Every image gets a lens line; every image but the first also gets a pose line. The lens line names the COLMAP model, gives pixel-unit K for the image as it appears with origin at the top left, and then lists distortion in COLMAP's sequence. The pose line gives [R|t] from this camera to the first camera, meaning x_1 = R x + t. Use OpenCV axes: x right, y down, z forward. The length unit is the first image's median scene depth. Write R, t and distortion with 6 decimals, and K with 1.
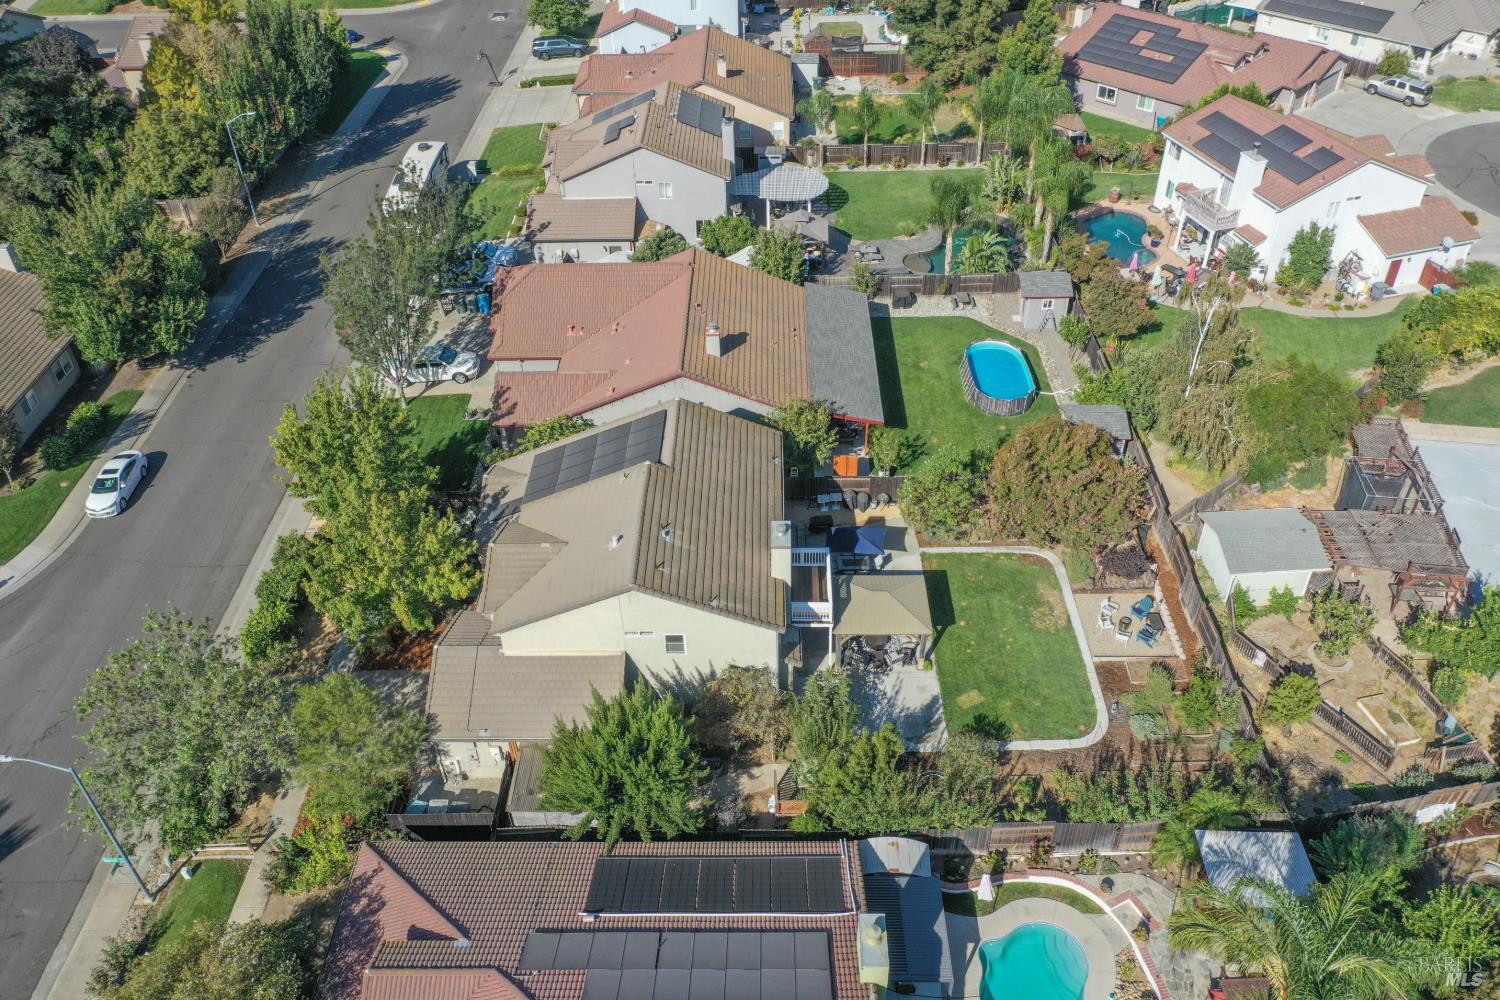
lens RADIAL K [[1171.2, 0, 744.9], [0, 1171.2, 515.2], [0, 0, 1]] dist [-0.012886, -0.004219]
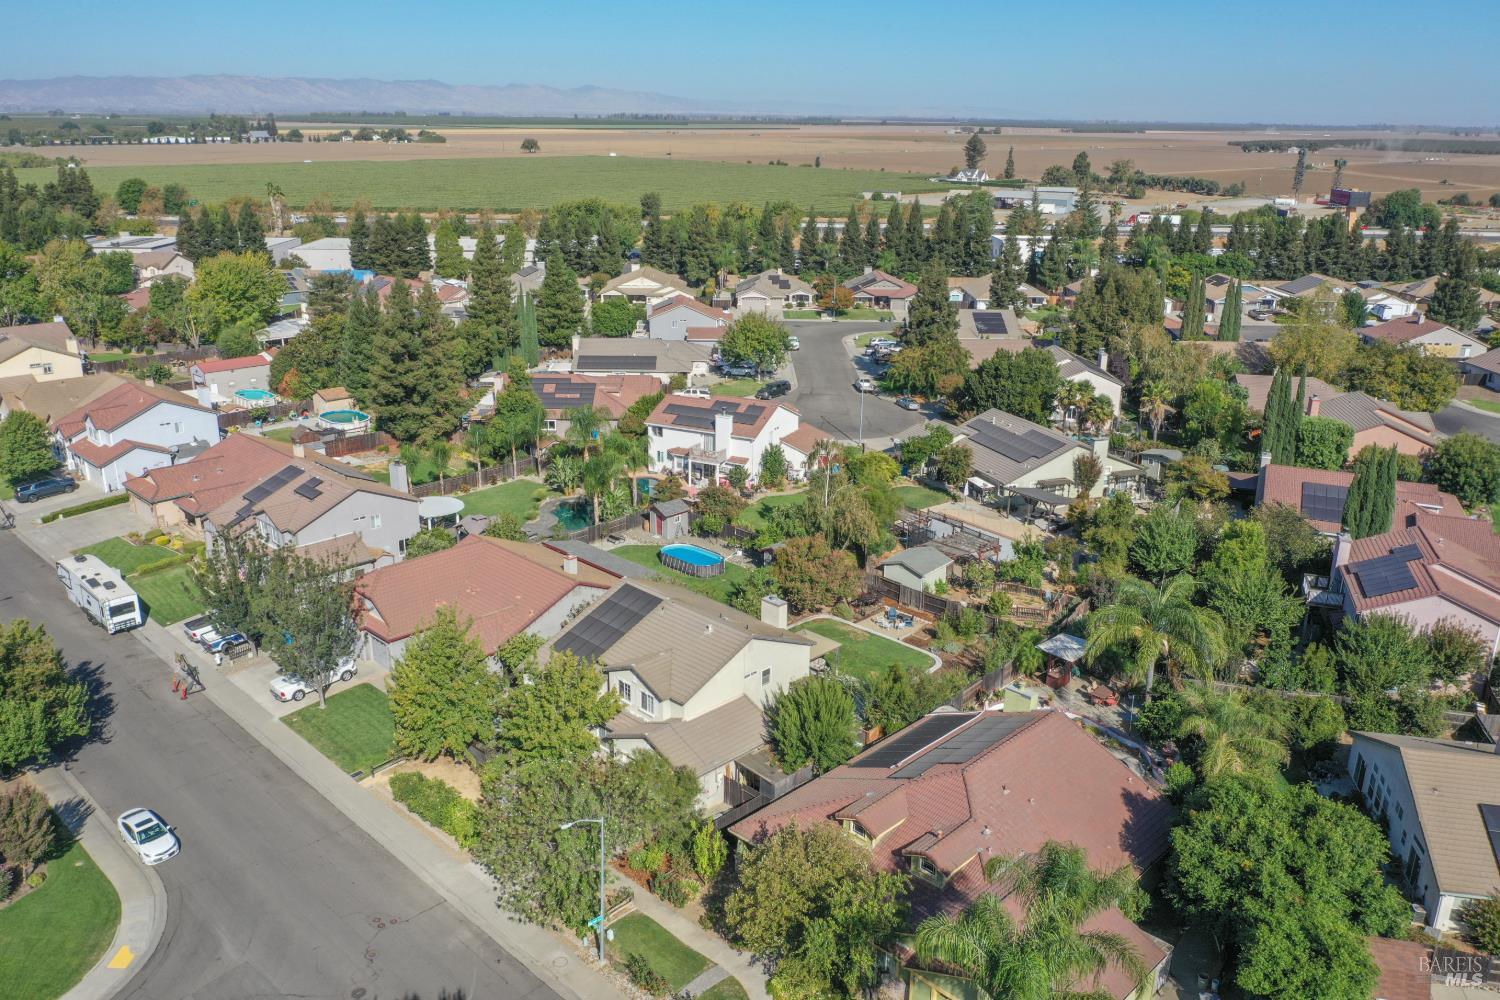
lens RADIAL K [[1171.2, 0, 744.9], [0, 1171.2, 515.2], [0, 0, 1]] dist [-0.012886, -0.004219]
pose [[0.694073, -0.209082, 0.688874, -0.683966], [0.437652, 0.882313, -0.173162, 0.109185], [-0.571598, 0.421674, 0.703894, -0.109968]]
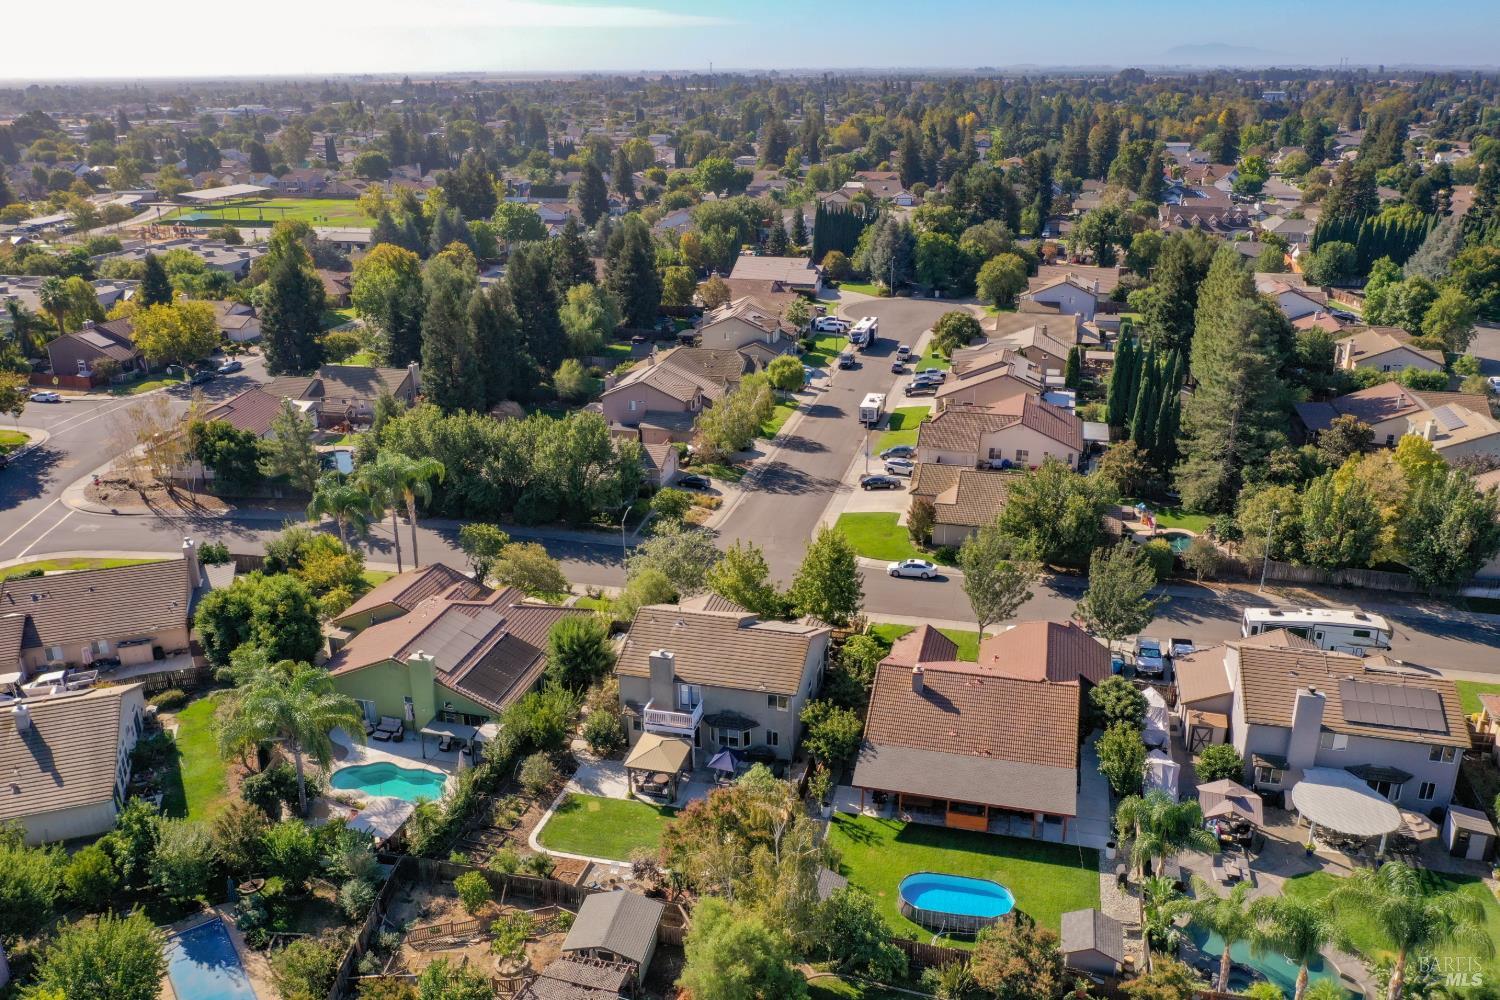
lens RADIAL K [[1171.2, 0, 744.9], [0, 1171.2, 515.2], [0, 0, 1]] dist [-0.012886, -0.004219]
pose [[-0.245232, 0.366098, -0.897682, 0.926256], [-0.604614, 0.666063, 0.436809, -0.595390], [0.757828, 0.649871, 0.058008, 0.541430]]
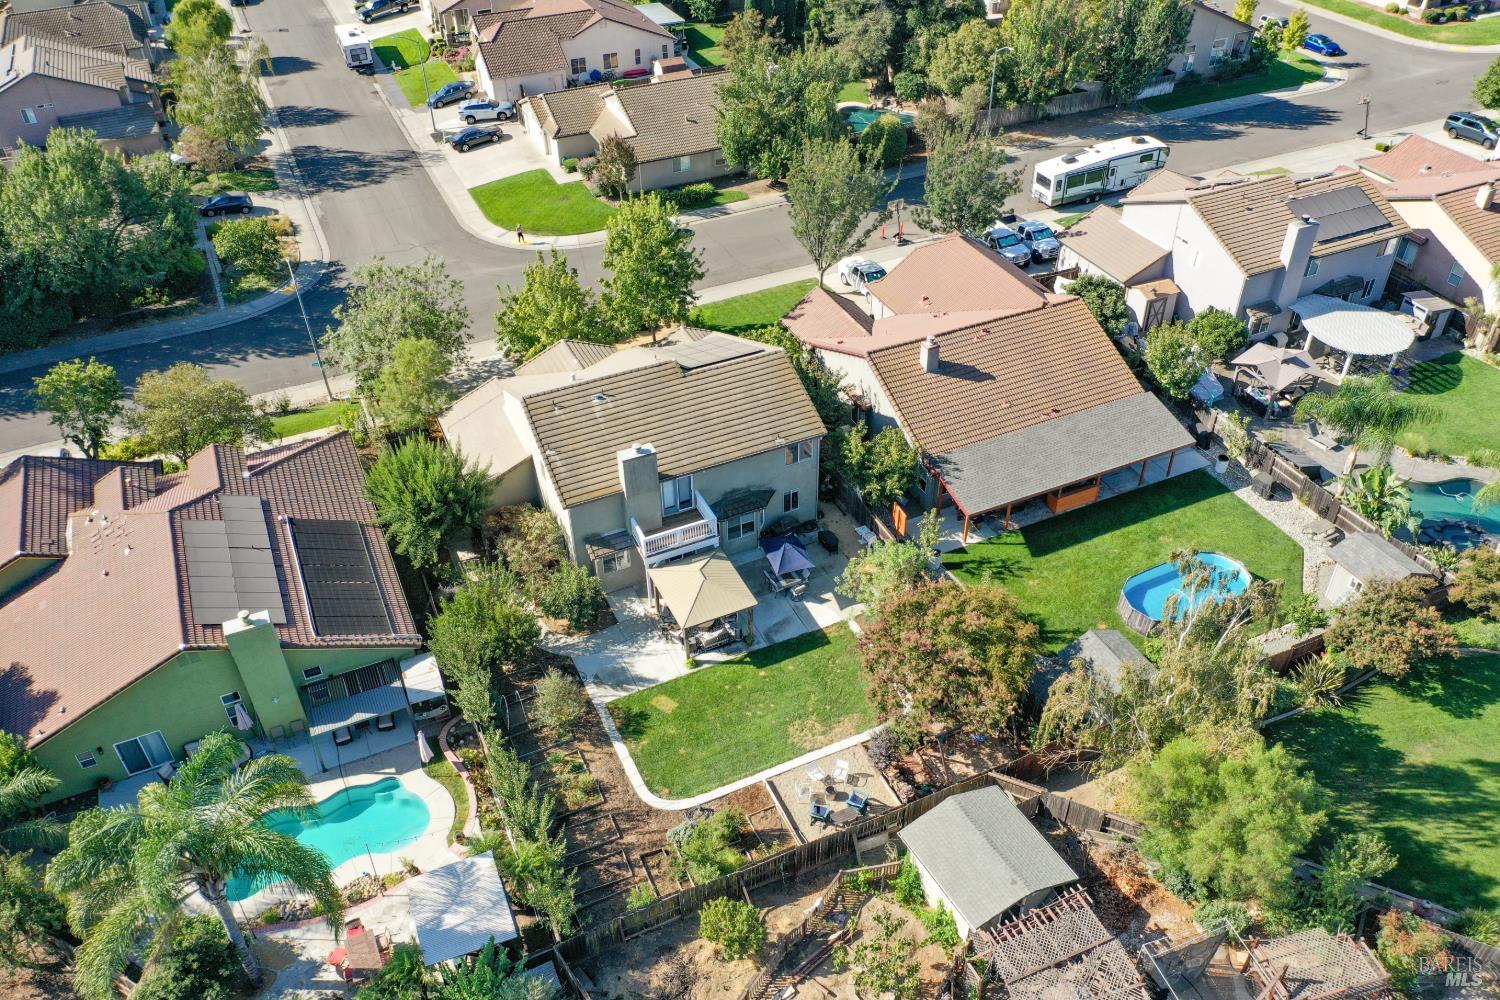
lens RADIAL K [[1171.2, 0, 744.9], [0, 1171.2, 515.2], [0, 0, 1]] dist [-0.012886, -0.004219]
pose [[0.423325, 0.577990, -0.697655, 0.554129], [-0.567367, 0.769487, 0.293232, -0.201522], [0.706322, 0.271694, 0.653676, 0.231357]]
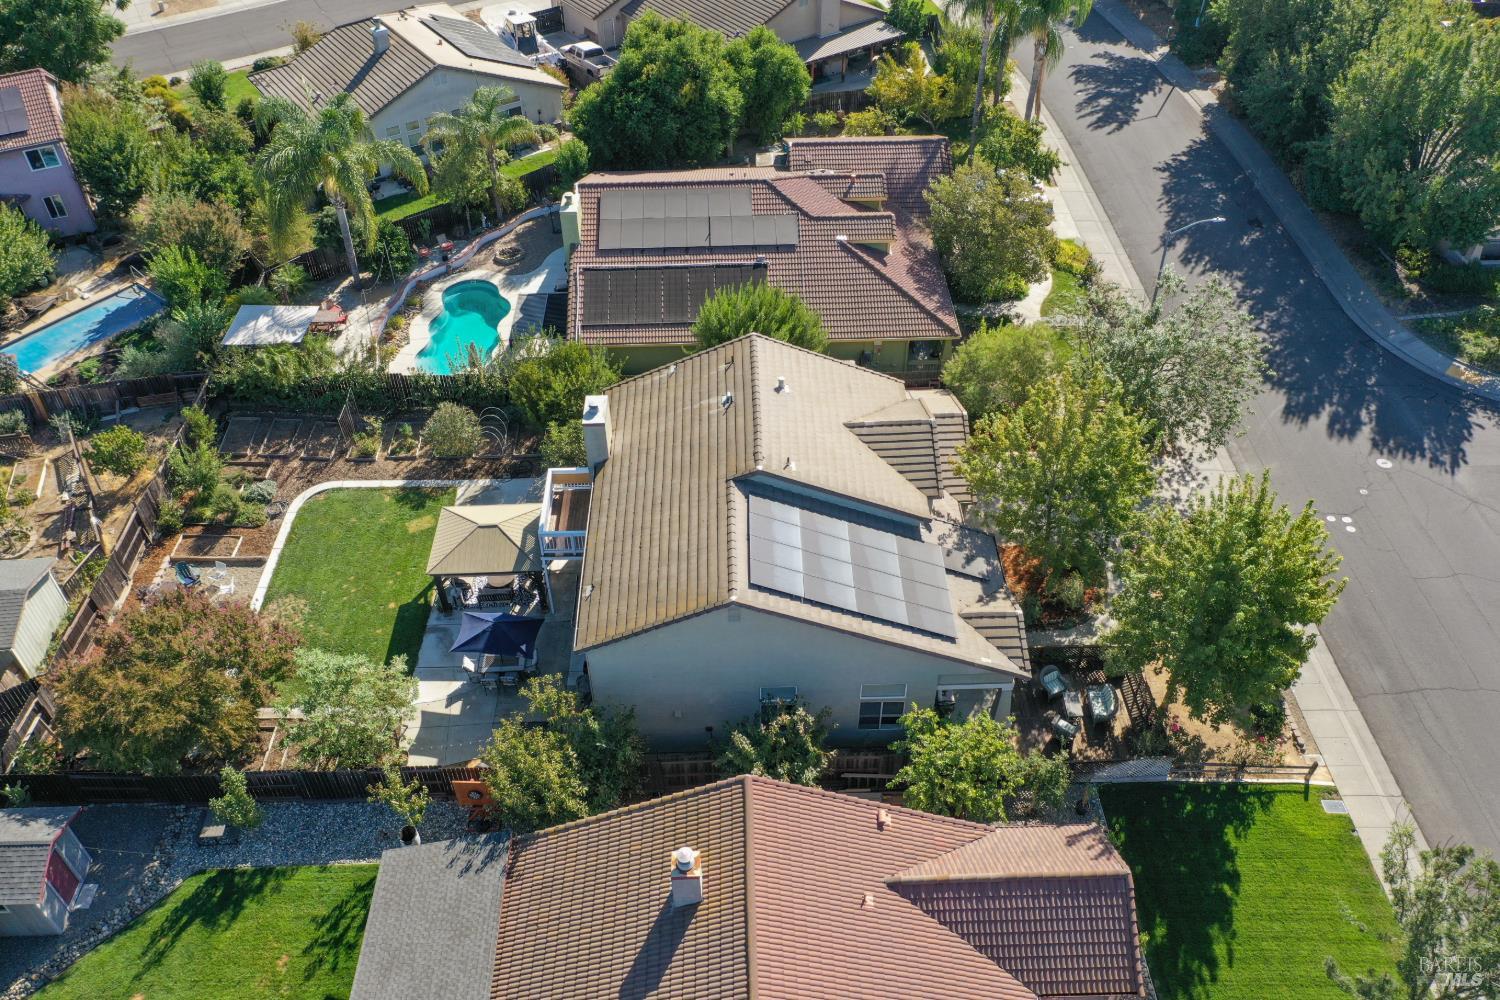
lens RADIAL K [[1171.2, 0, 744.9], [0, 1171.2, 515.2], [0, 0, 1]] dist [-0.012886, -0.004219]
pose [[-0.999126, 0.041799, -0.001033, -0.046286], [0.005082, 0.145926, 0.989282, -0.520927], [0.041501, 0.988412, -0.146011, 0.761935]]
